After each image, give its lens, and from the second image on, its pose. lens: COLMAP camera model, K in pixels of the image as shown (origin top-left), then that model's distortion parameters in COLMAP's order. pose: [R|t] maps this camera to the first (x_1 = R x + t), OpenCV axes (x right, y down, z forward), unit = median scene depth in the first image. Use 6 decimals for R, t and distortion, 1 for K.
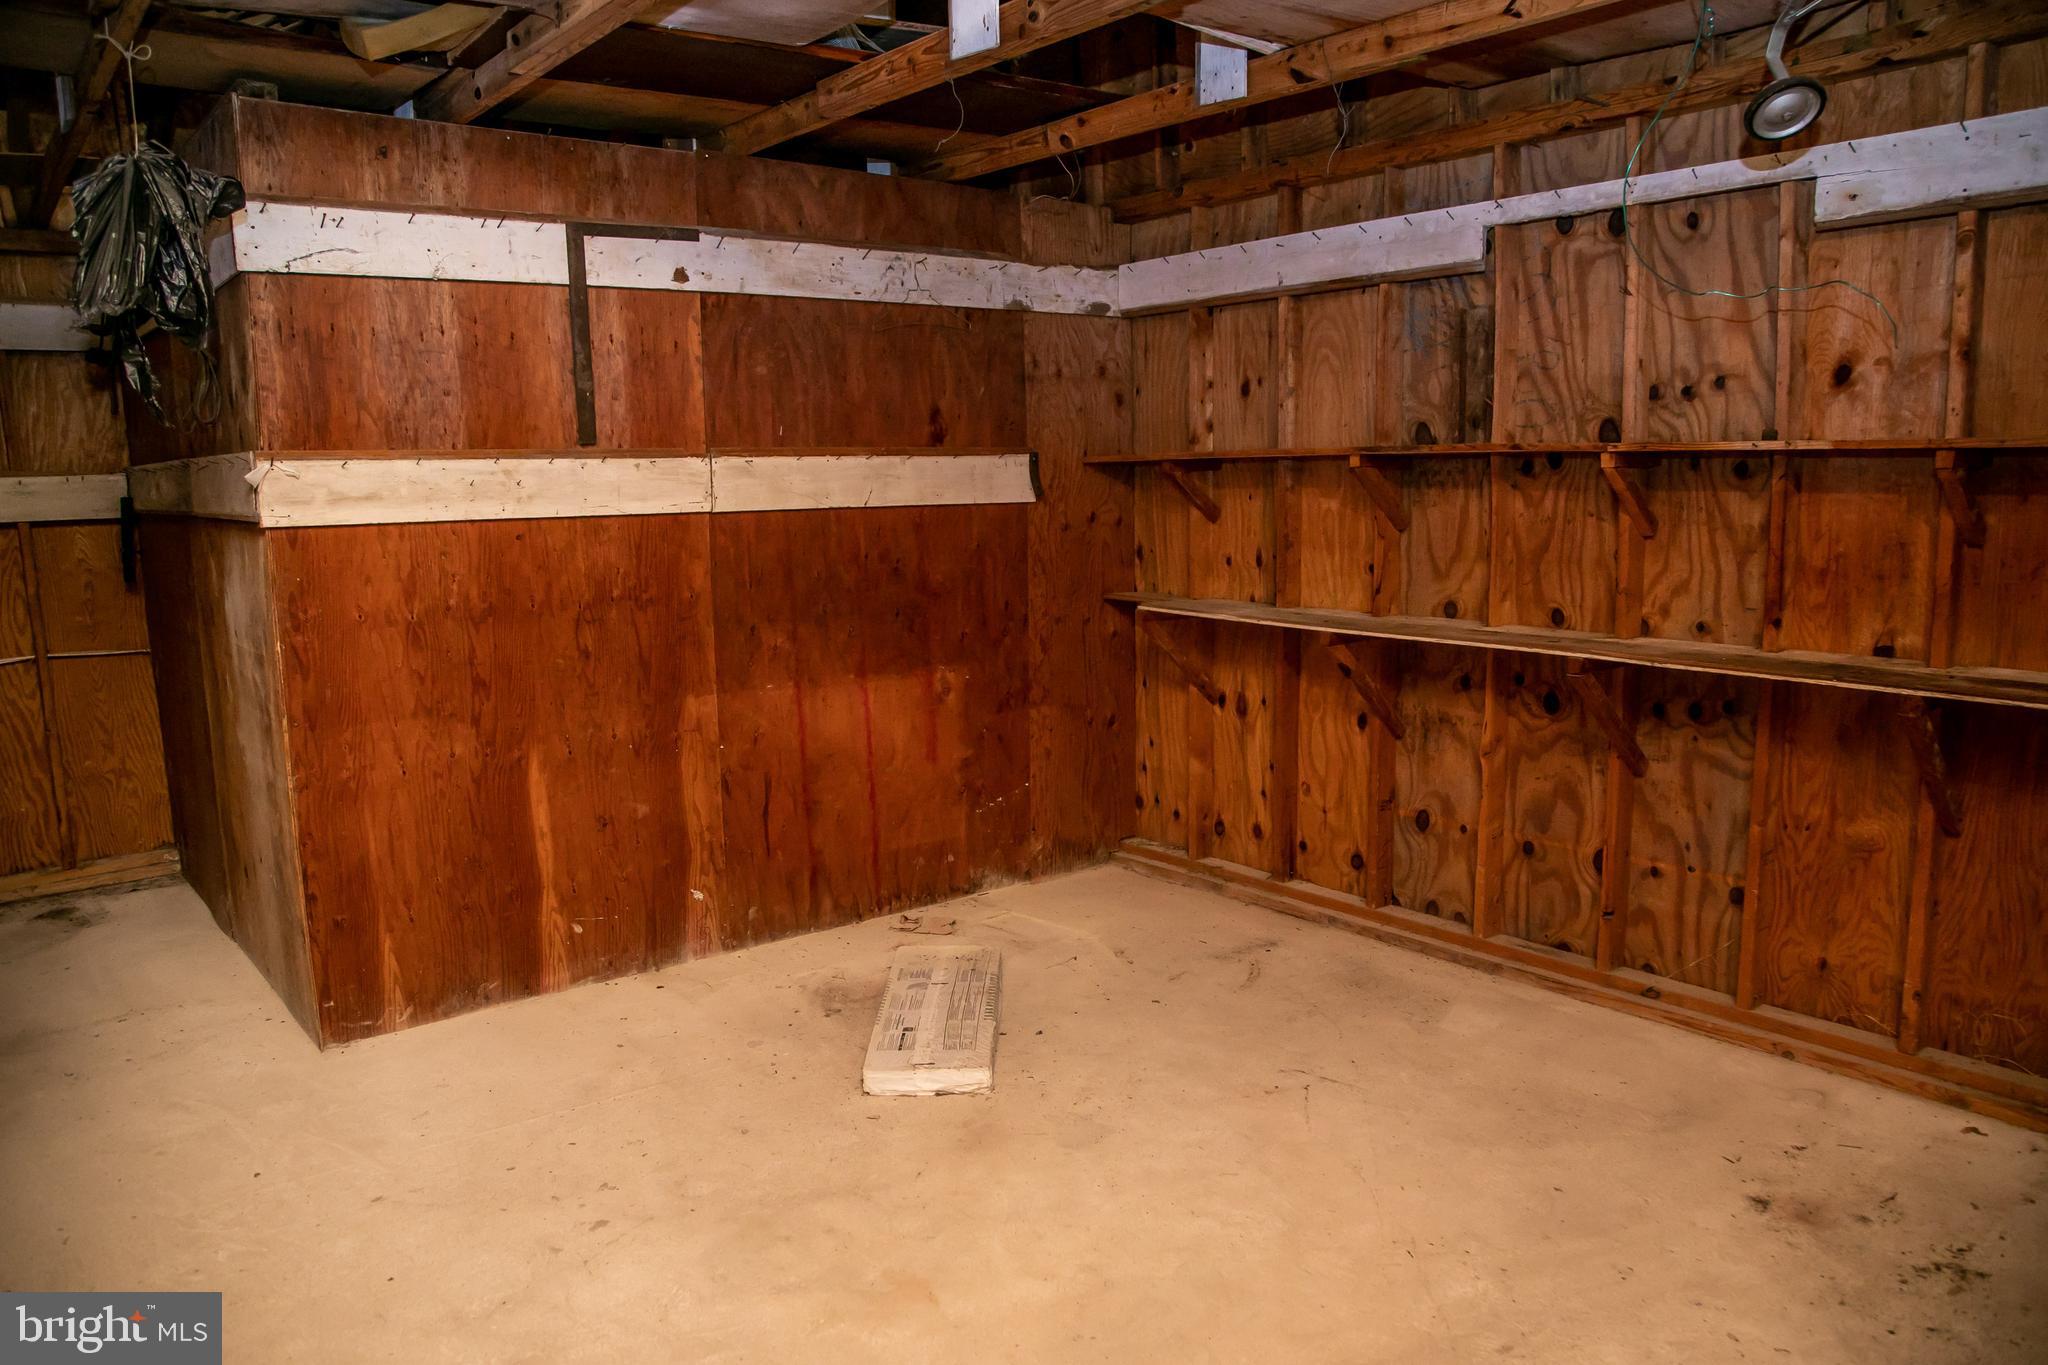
lens RADIAL K [[1437.6, 0, 1022.1], [0, 1437.6, 695.3], [0, 0, 1]] dist [-0.126121, 0.083314]
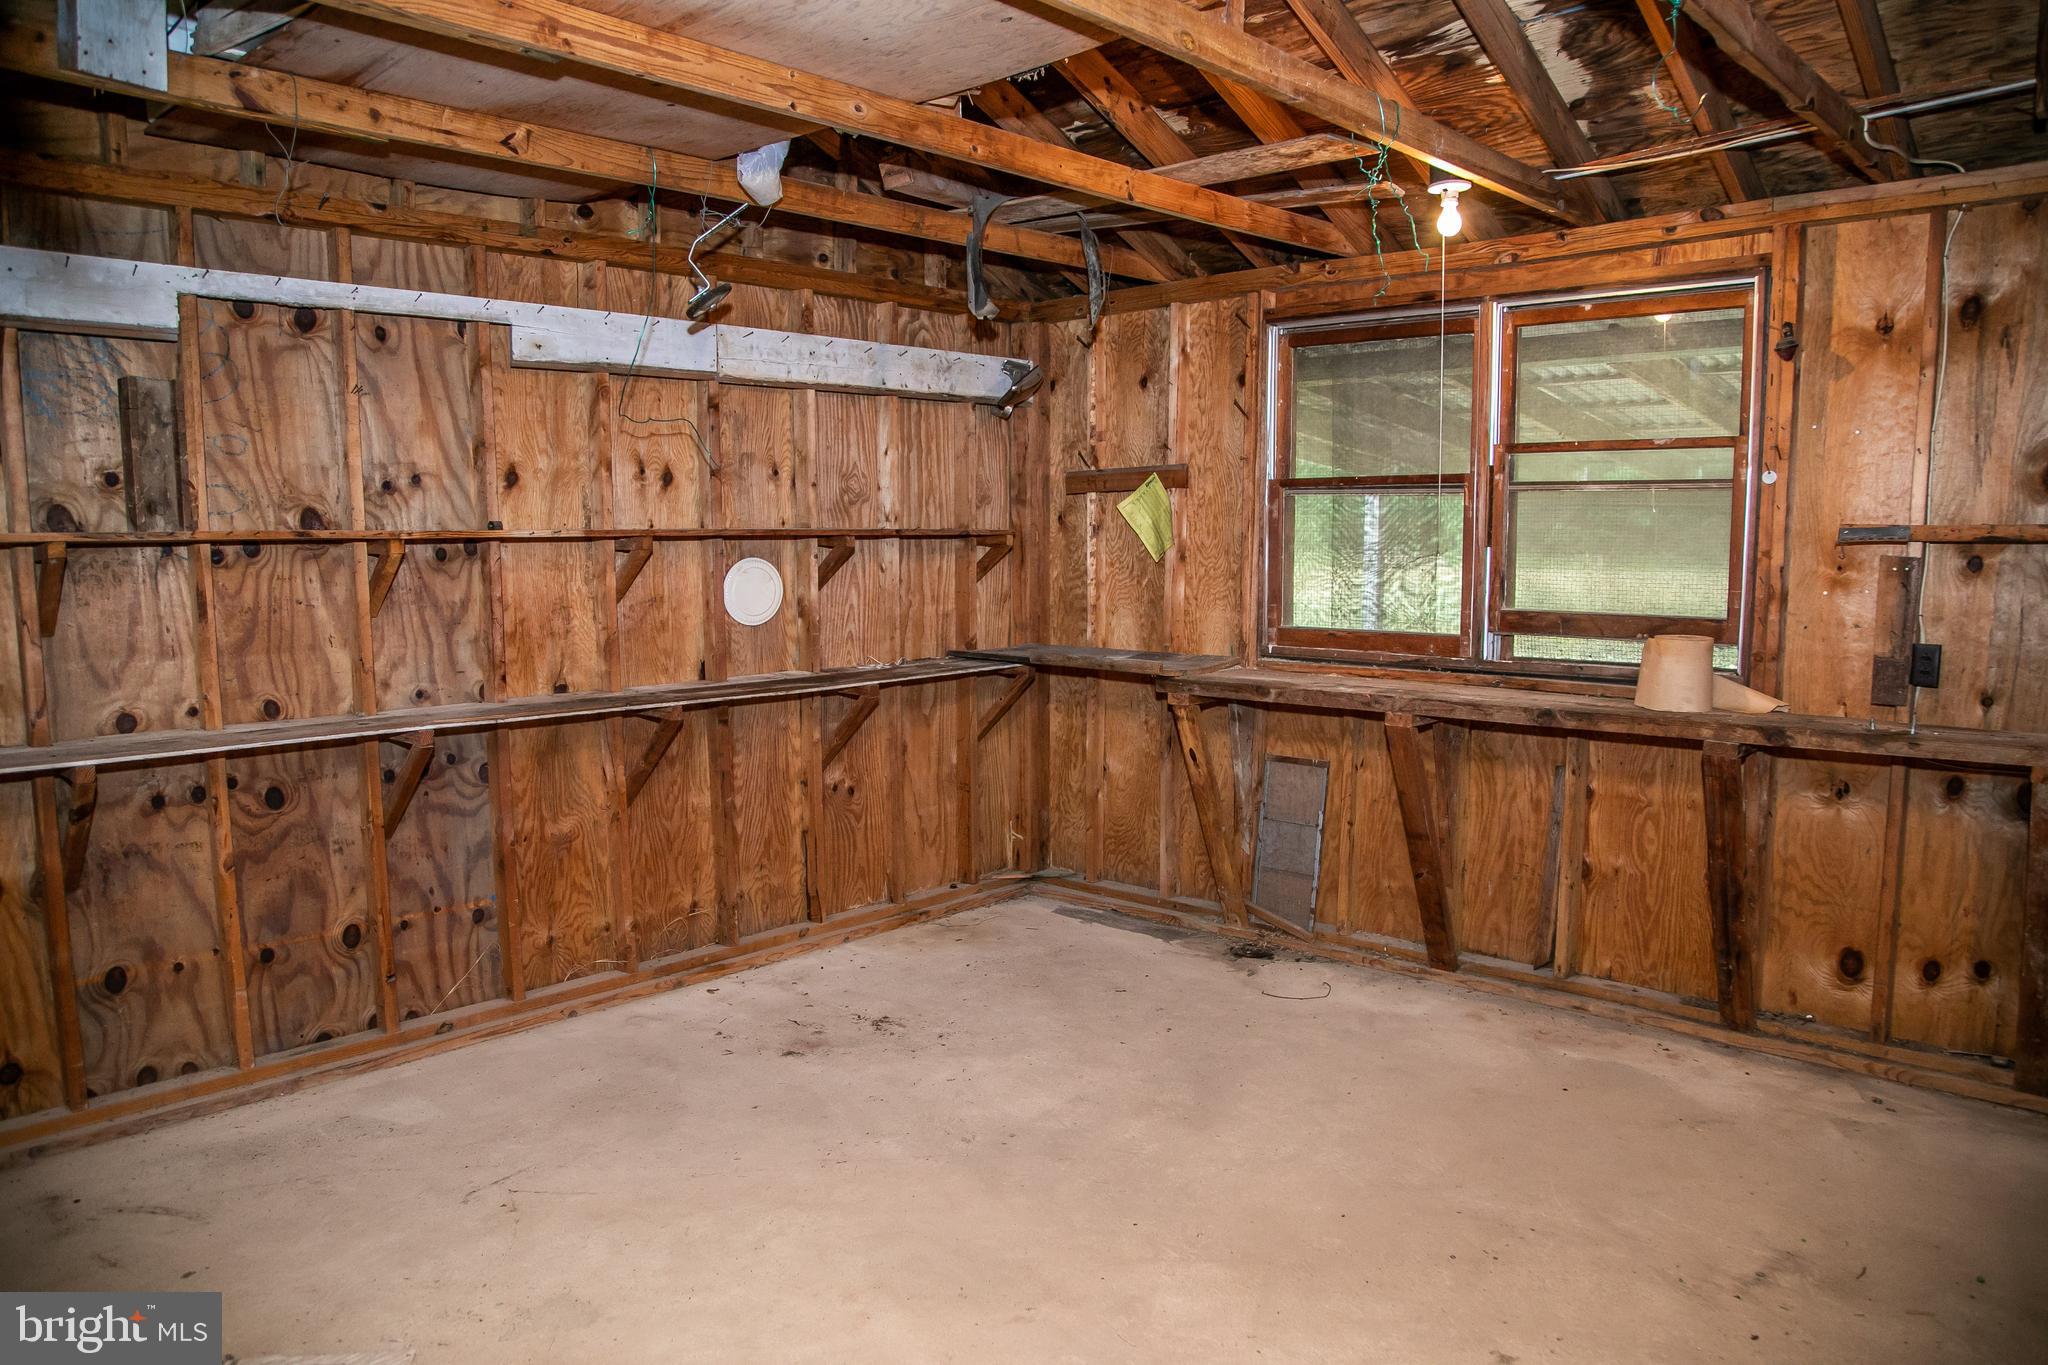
lens RADIAL K [[1437.6, 0, 1022.1], [0, 1437.6, 695.3], [0, 0, 1]] dist [-0.126121, 0.083314]
pose [[-0.156170, -0.085889, 0.983989, -0.705251], [0.165969, 0.979766, 0.111862, -0.094237], [-0.973686, 0.180781, -0.138755, 0.686303]]
